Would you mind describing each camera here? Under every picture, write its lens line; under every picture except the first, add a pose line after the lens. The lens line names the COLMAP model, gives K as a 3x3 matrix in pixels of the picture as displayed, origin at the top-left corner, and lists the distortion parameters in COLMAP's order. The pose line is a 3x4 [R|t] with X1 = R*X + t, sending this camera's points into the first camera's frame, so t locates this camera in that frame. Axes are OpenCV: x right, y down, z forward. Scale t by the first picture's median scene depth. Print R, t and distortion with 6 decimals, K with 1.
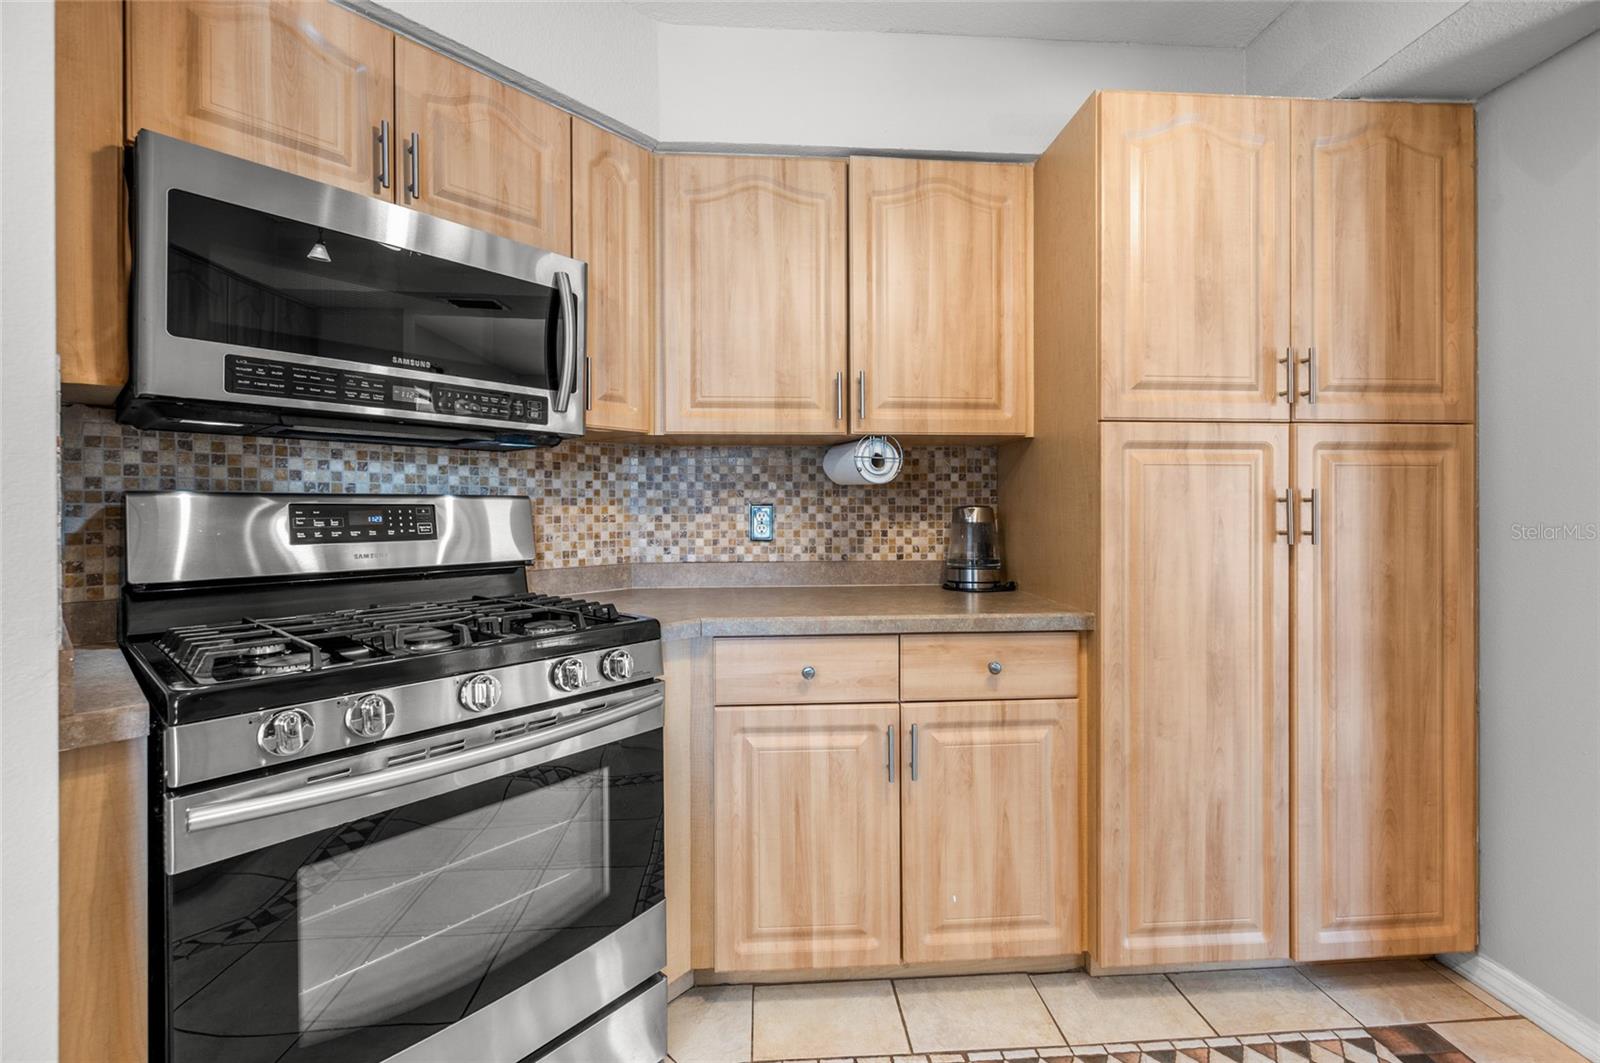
lens RADIAL K [[679.1, 0, 800.8], [0, 679.1, 512.2], [0, 0, 1]] dist [-0.000344, -0.000162]
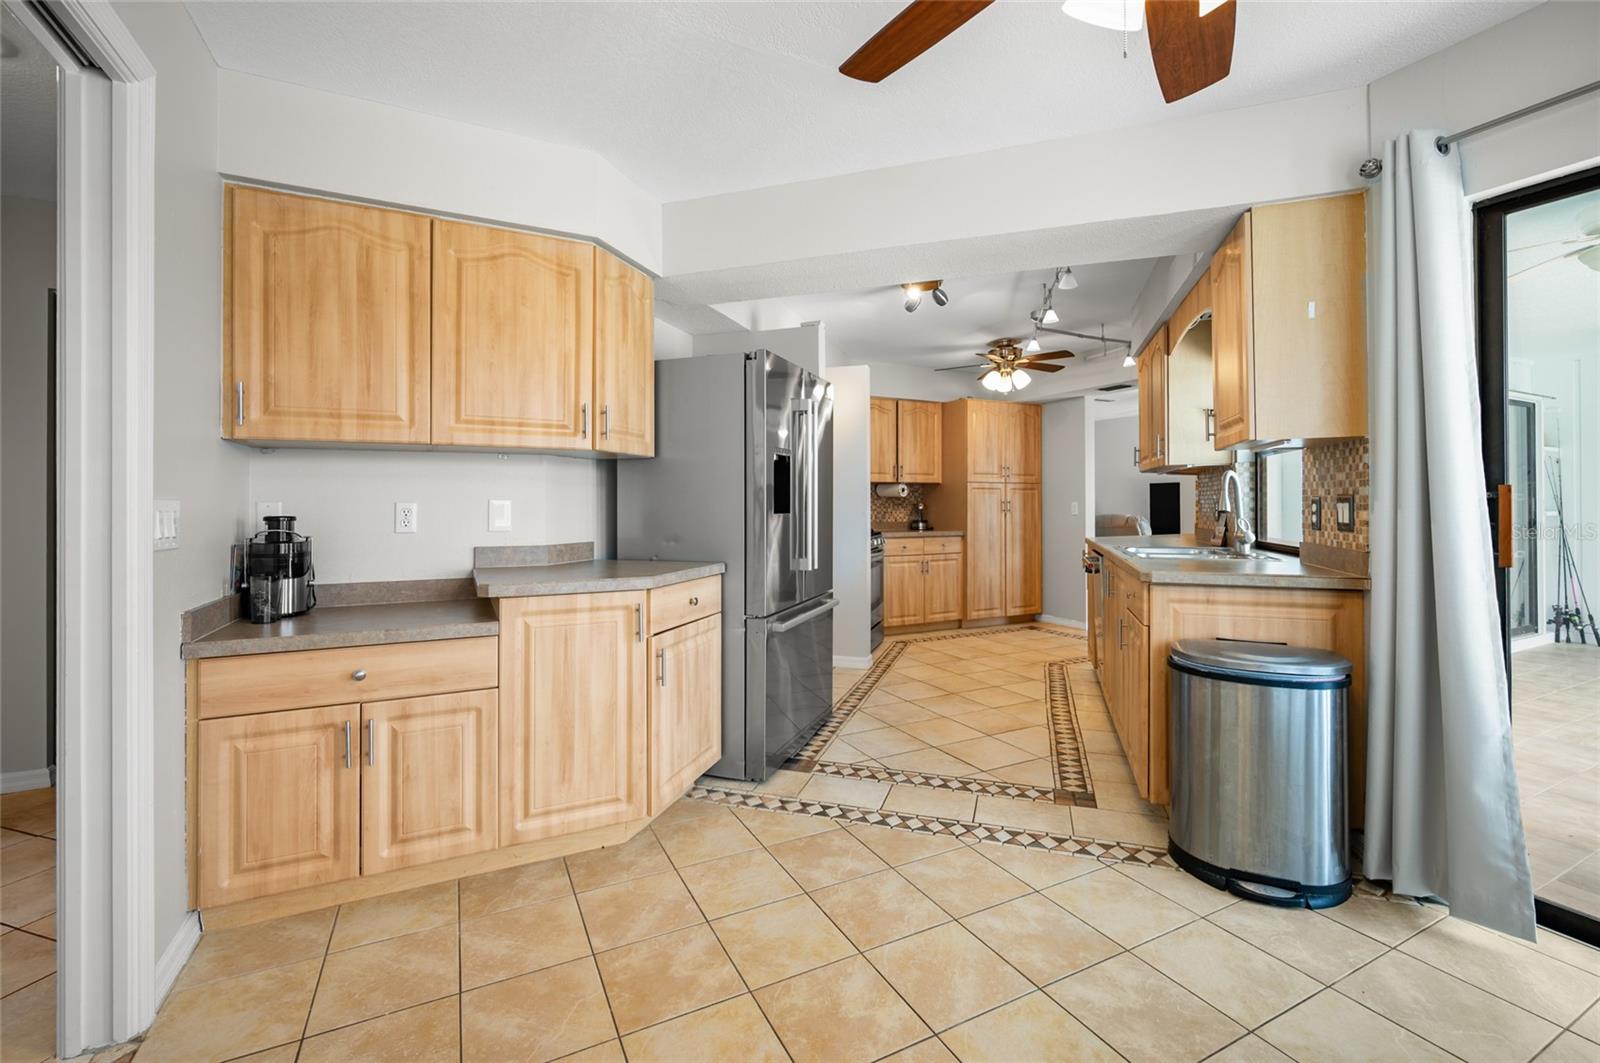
lens RADIAL K [[679.1, 0, 800.8], [0, 679.1, 512.2], [0, 0, 1]] dist [-0.000344, -0.000162]
pose [[0.919697, -0.003813, 0.392610, -1.968300], [0.001926, 0.999985, 0.005198, 0.018059], [-0.392623, -0.004024, 0.919690, -2.220417]]
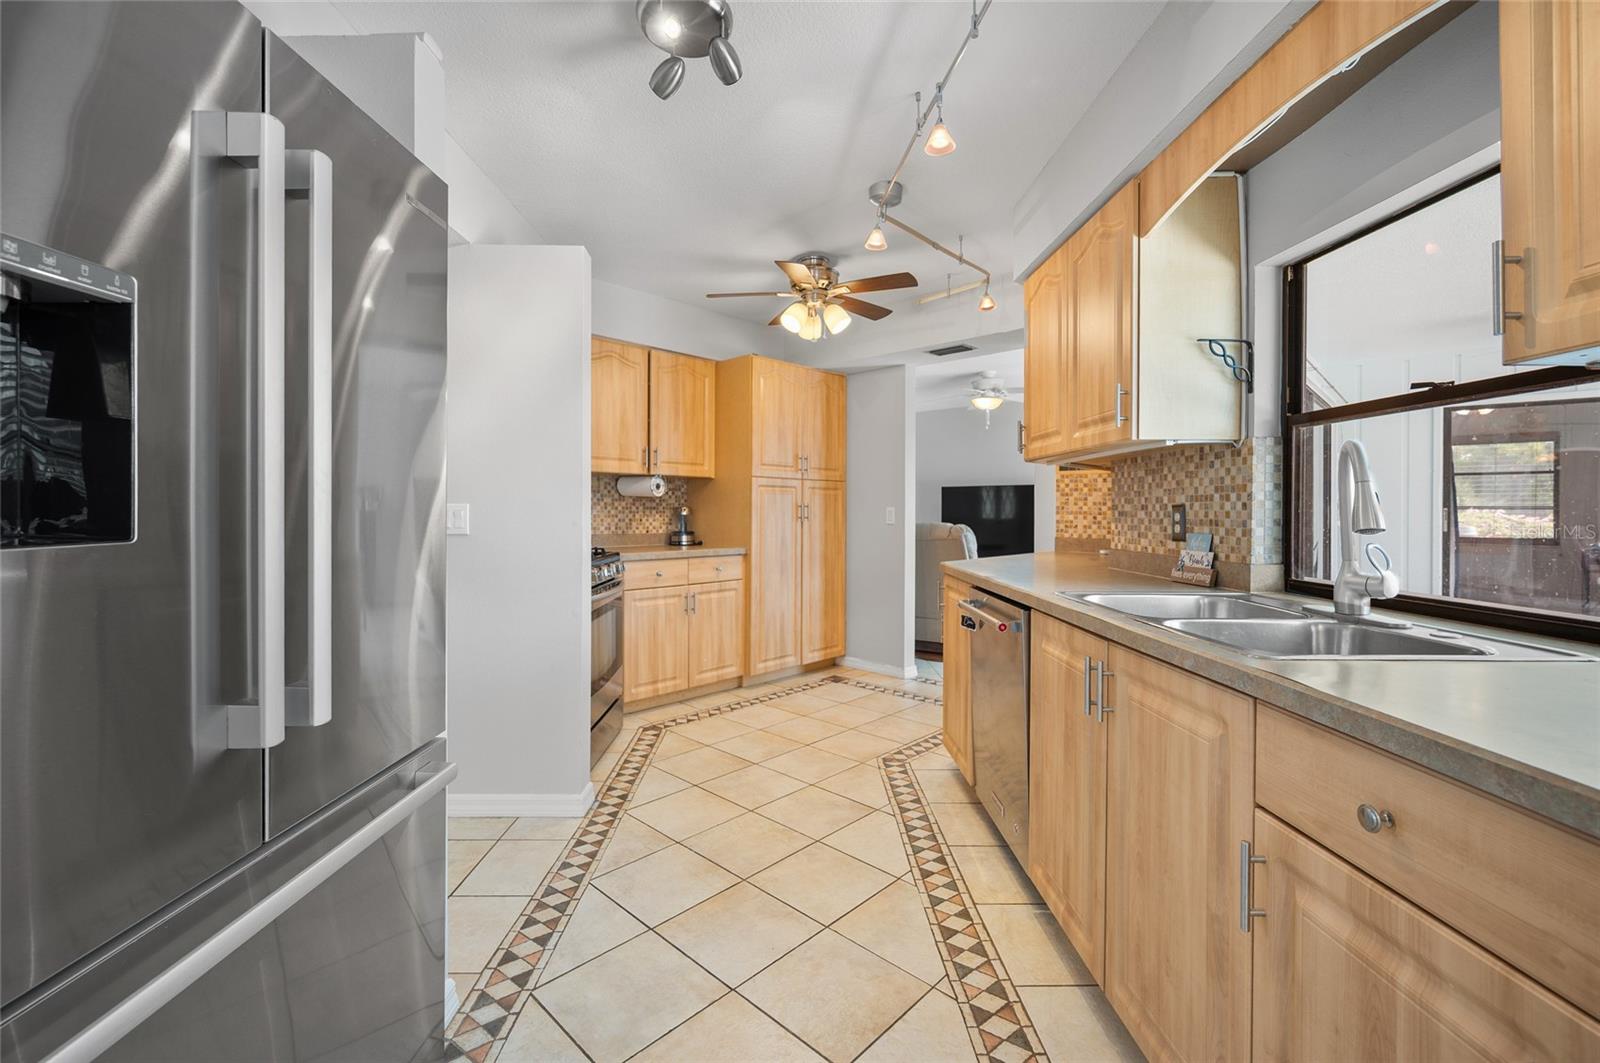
lens RADIAL K [[679.1, 0, 800.8], [0, 679.1, 512.2], [0, 0, 1]] dist [-0.000344, -0.000162]
pose [[0.735195, 0.003854, 0.677845, -1.241421], [-0.004461, 0.999990, -0.000848, 0.010147], [-0.677841, -0.002401, 0.735204, -1.123866]]
